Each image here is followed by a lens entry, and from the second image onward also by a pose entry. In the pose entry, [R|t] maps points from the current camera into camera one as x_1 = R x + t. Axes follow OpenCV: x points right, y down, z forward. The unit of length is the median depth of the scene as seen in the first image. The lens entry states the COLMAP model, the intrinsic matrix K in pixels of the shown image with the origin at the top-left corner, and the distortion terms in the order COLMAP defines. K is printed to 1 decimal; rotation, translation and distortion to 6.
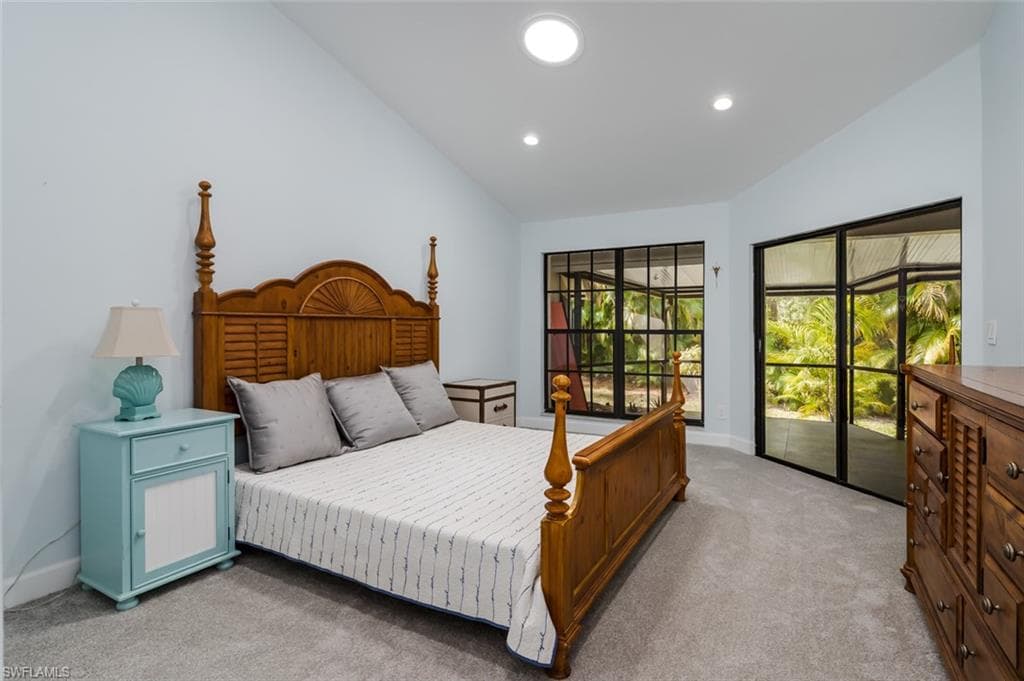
lens RADIAL K [[487.6, 0, 511.4], [0, 487.6, 342.9], [0, 0, 1]] dist [0.001592, 0.000031]
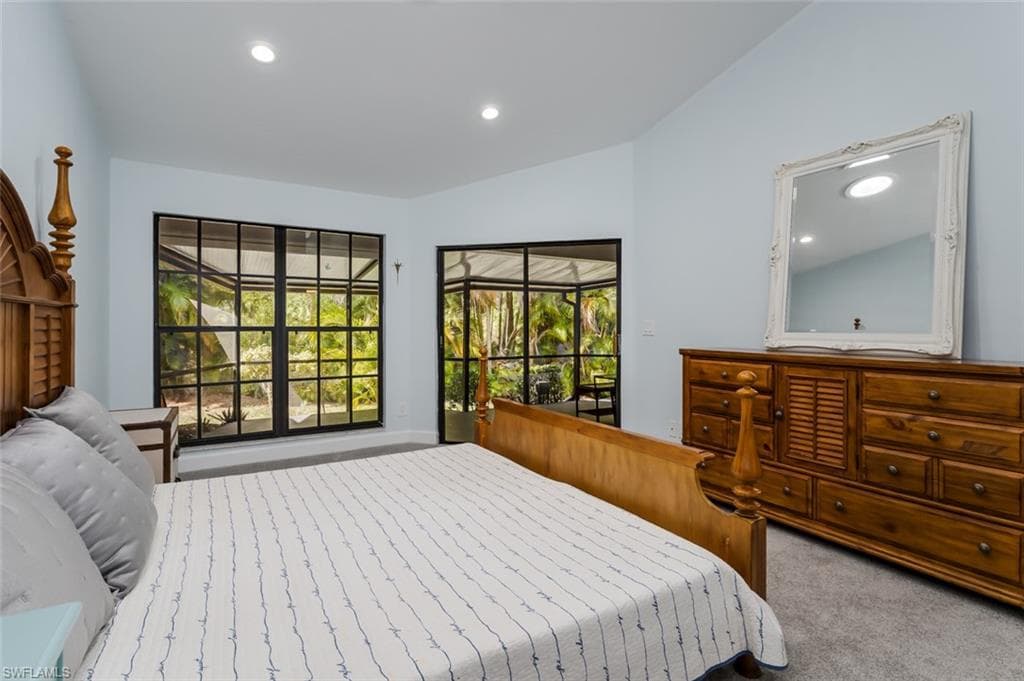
lens RADIAL K [[499.6, 0, 512.4], [0, 499.6, 328.3], [0, 0, 1]] dist [0.002364, -0.000110]
pose [[0.498408, -0.003926, 0.866934, -0.344159], [0.023416, 0.999686, -0.008935, -0.009085], [-0.866627, 0.024753, 0.498343, 0.294763]]
